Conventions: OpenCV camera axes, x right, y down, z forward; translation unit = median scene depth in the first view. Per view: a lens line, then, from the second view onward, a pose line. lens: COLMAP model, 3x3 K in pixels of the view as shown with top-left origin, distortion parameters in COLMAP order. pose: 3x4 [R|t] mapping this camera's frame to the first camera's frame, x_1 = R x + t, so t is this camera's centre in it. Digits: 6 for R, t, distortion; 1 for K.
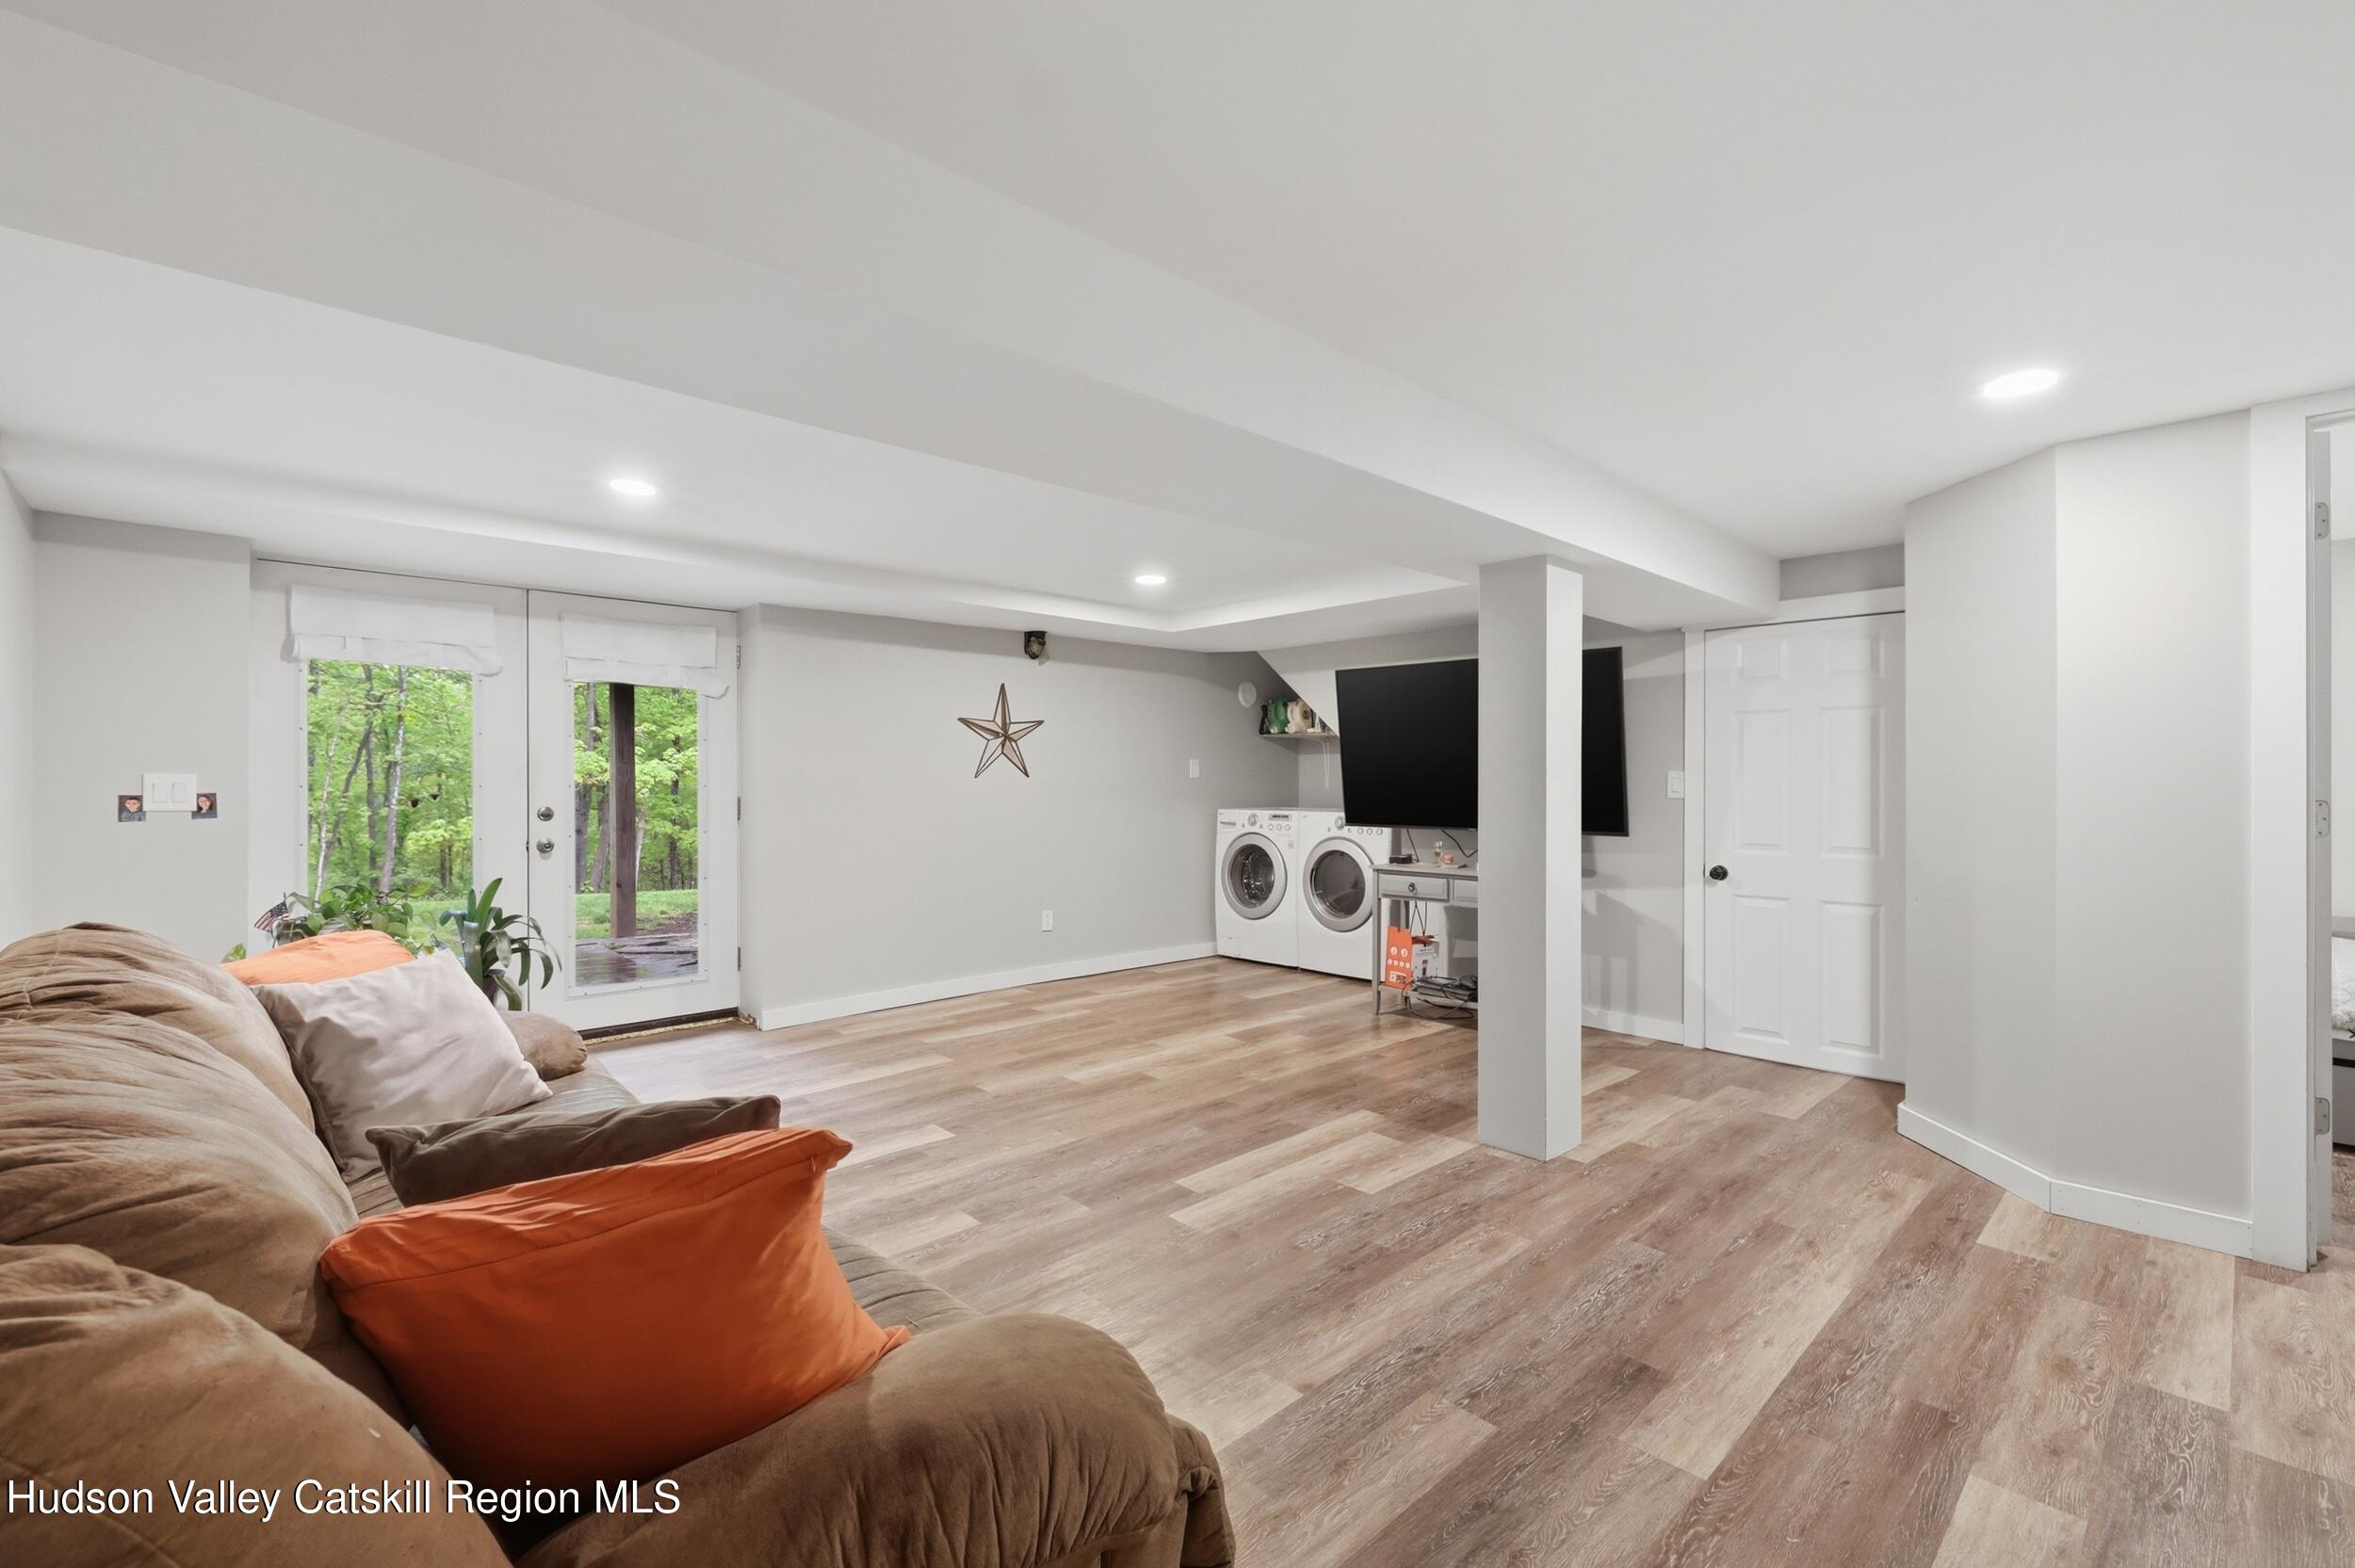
lens RADIAL K [[1004.9, 0, 1181.6], [0, 1004.9, 792.2], [0, 0, 1]] dist [0.001160, -0.000496]
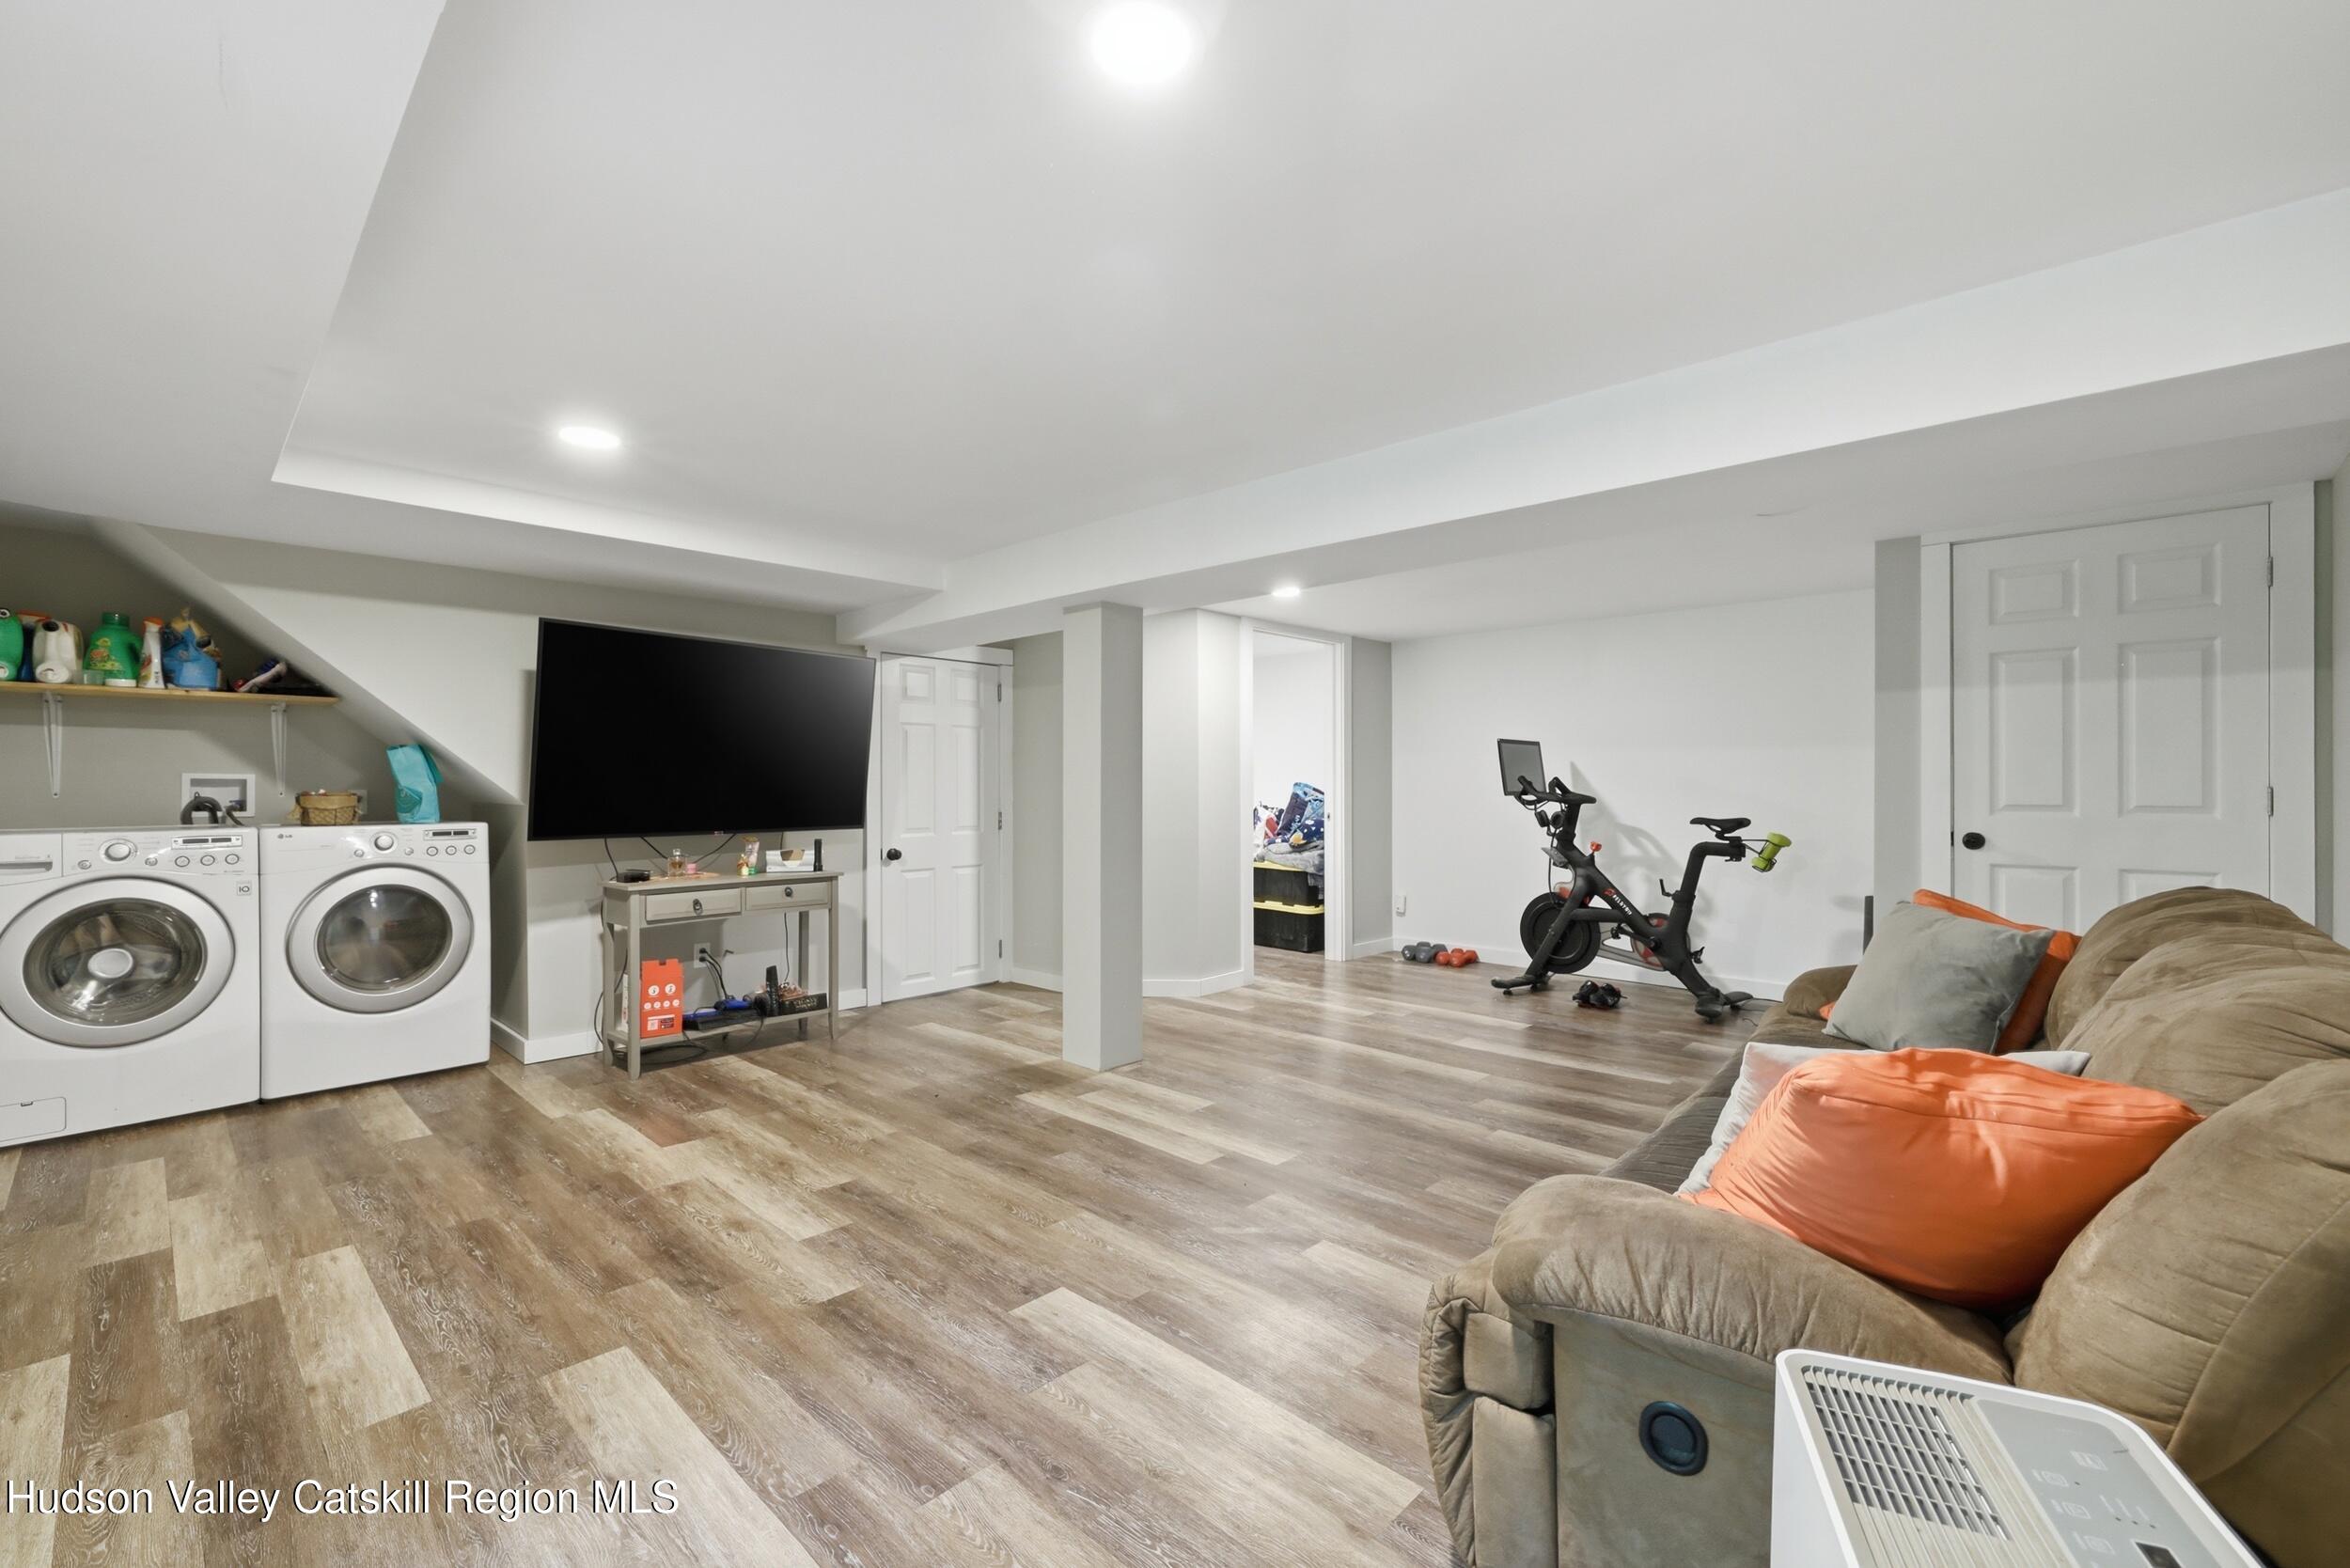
lens RADIAL K [[1003.0, 0, 1178.2], [0, 1003.0, 777.4], [0, 0, 1]] dist [0.001160, -0.000496]
pose [[-0.057455, 0.012811, 0.998266, -0.776585], [0.018915, 0.999752, -0.011741, 0.009608], [-0.998169, 0.018207, -0.057683, 0.823346]]
